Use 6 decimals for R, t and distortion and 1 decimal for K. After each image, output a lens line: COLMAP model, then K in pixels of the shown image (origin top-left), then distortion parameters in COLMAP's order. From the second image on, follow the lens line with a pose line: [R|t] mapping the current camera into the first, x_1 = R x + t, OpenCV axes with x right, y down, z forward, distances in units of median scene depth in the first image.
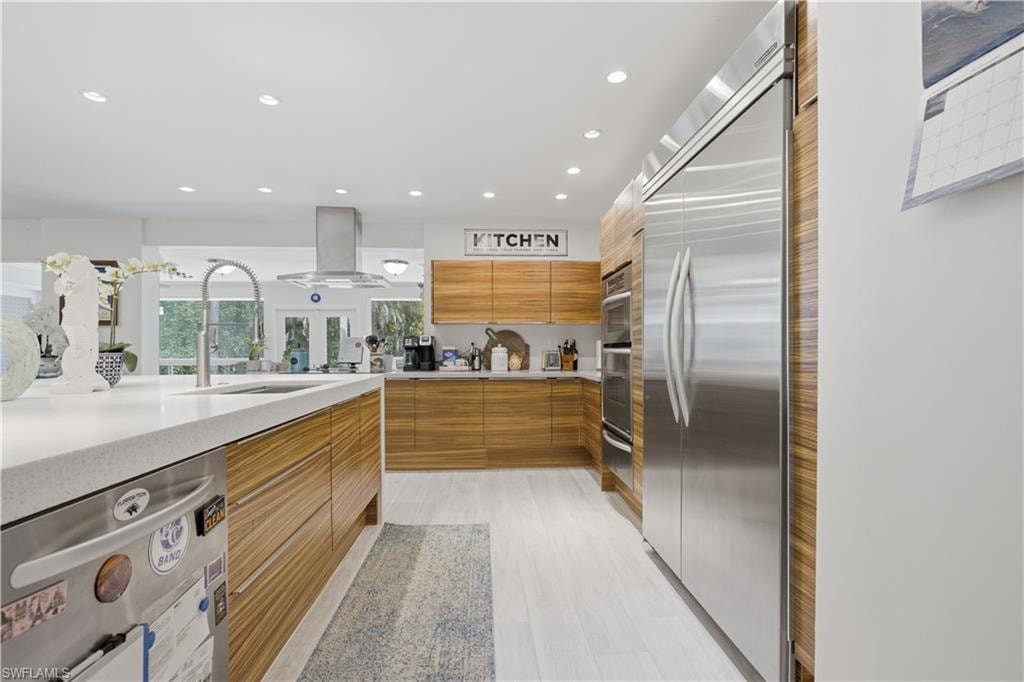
lens RADIAL K [[471.6, 0, 515.5], [0, 471.6, 346.6], [0, 0, 1]] dist [-0.000163, 0.000904]
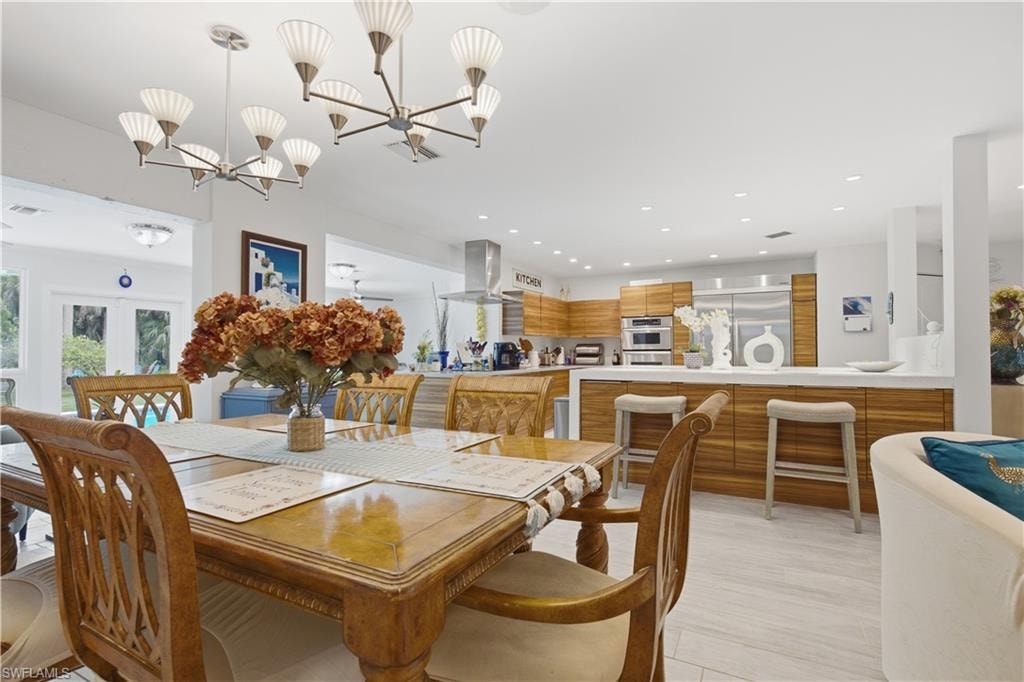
lens RADIAL K [[471.6, 0, 511.6], [0, 471.6, 342.6], [0, 0, 1]] dist [-0.000163, 0.000904]
pose [[0.536591, 0.010657, 0.843775, -0.911698], [-0.001876, 0.999933, -0.011436, -0.005515], [-0.843841, 0.004553, 0.536575, 0.166418]]
